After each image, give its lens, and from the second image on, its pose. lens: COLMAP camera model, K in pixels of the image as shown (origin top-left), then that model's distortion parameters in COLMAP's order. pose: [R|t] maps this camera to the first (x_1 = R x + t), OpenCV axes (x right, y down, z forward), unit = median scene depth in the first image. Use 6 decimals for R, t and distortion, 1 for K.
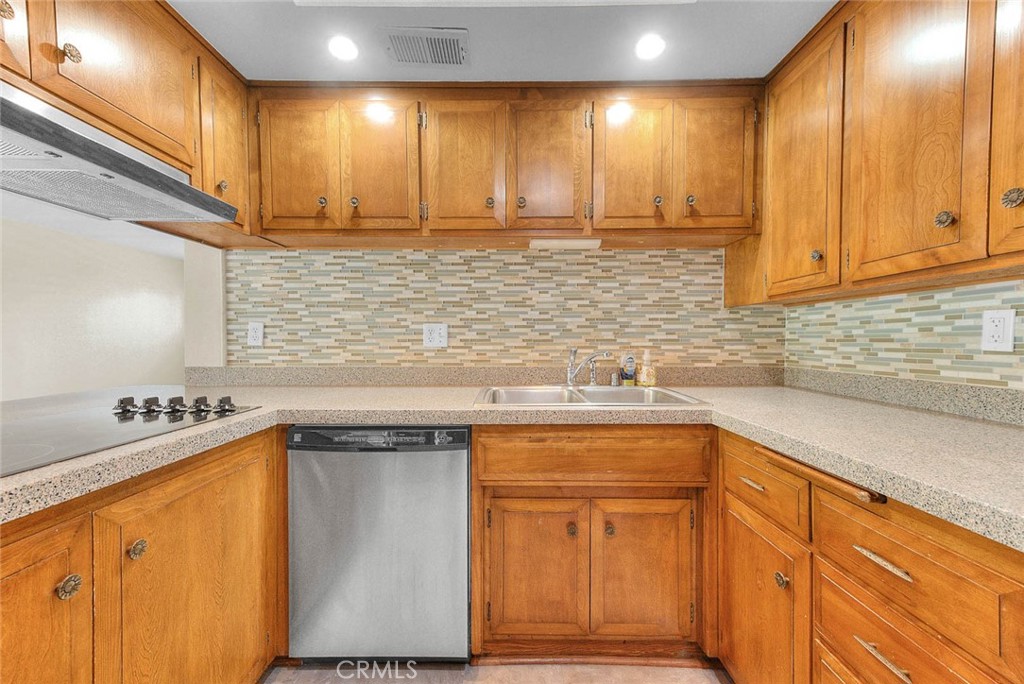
lens RADIAL K [[409.5, 0, 510.4], [0, 409.5, 346.5], [0, 0, 1]] dist [0.024249, -0.000045]
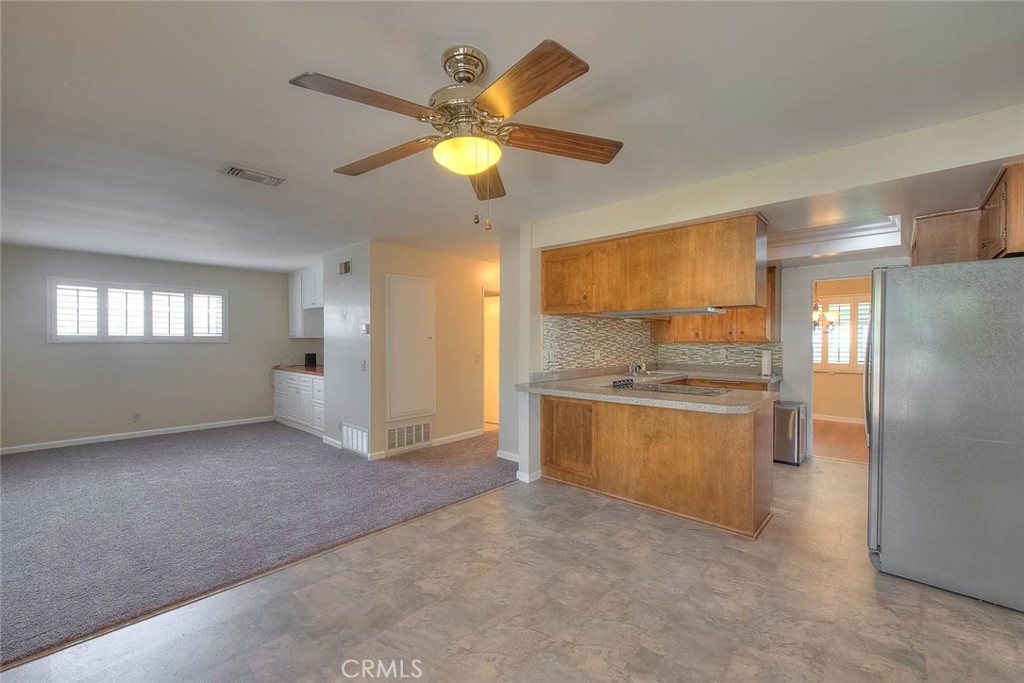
lens RADIAL K [[417.3, 0, 510.5], [0, 417.3, 345.4], [0, 0, 1]] dist [-0.000223, -0.000065]
pose [[0.678040, -0.002792, 0.735020, -2.289146], [0.010510, 0.999927, -0.005898, -0.071142], [-0.734950, 0.011724, 0.678020, -0.262055]]
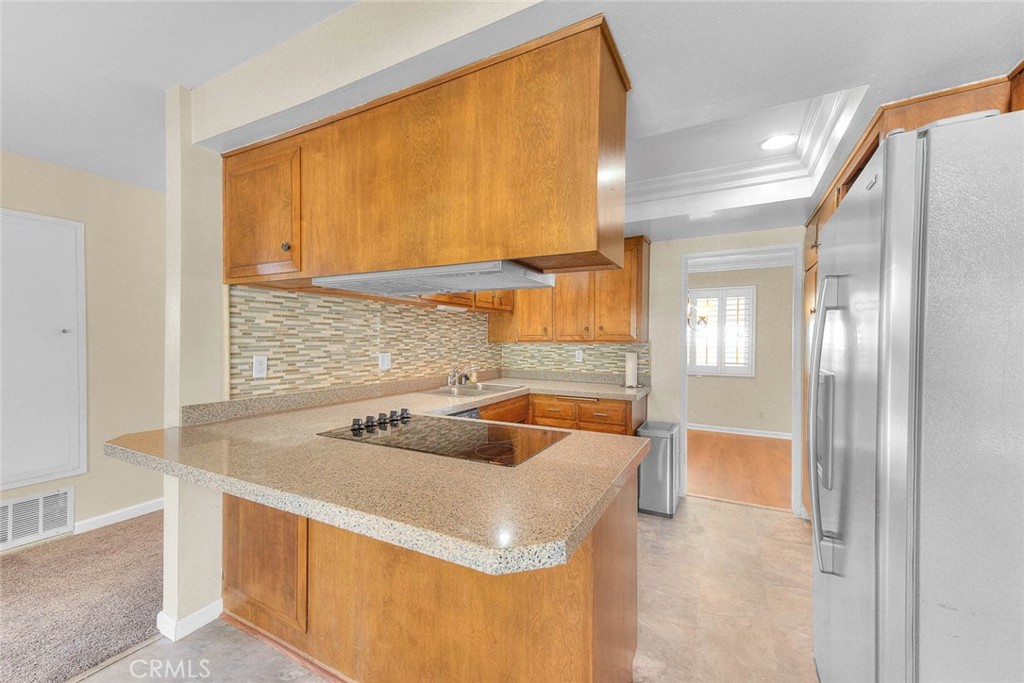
lens RADIAL K [[409.5, 0, 510.4], [0, 409.5, 346.0], [0, 0, 1]] dist [0.024249, -0.000045]
pose [[0.472878, -0.007647, 0.881095, -1.252081], [0.010685, 0.999939, 0.002944, -0.079823], [-0.881063, 0.008023, 0.472930, -0.078827]]
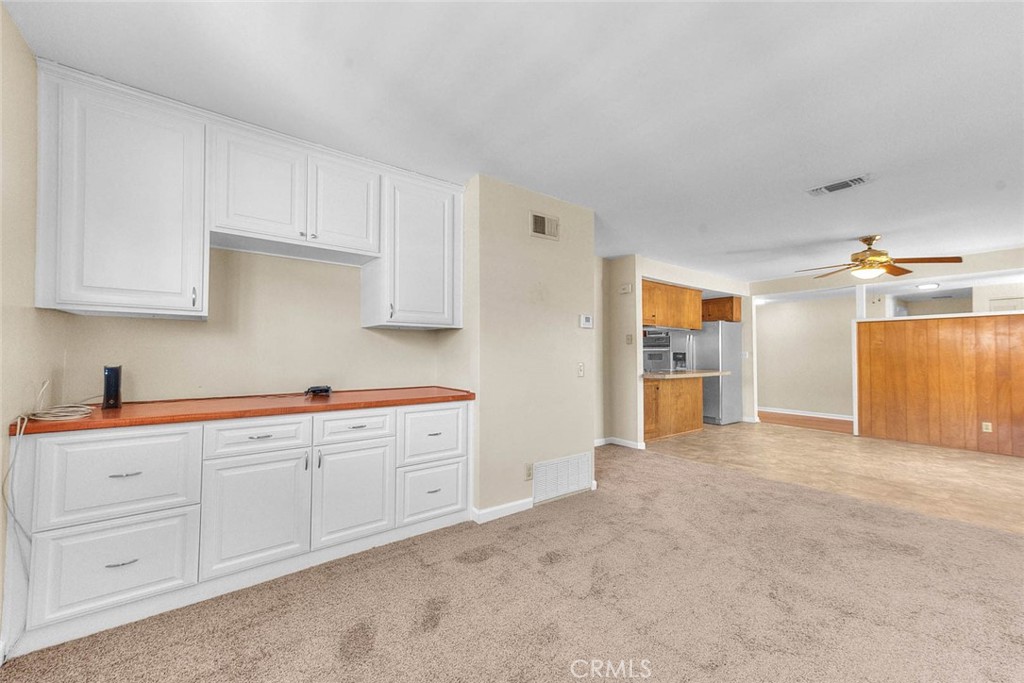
lens RADIAL K [[388.0, 0, 512.0], [0, 388.0, 341.5], [0, 0, 1]] dist [0.000428, 0.000009]
pose [[-0.596664, 0.024540, 0.802116, -2.268687], [0.012630, 0.999696, -0.021190, -0.070038], [-0.802392, -0.002513, -0.596792, 3.136587]]
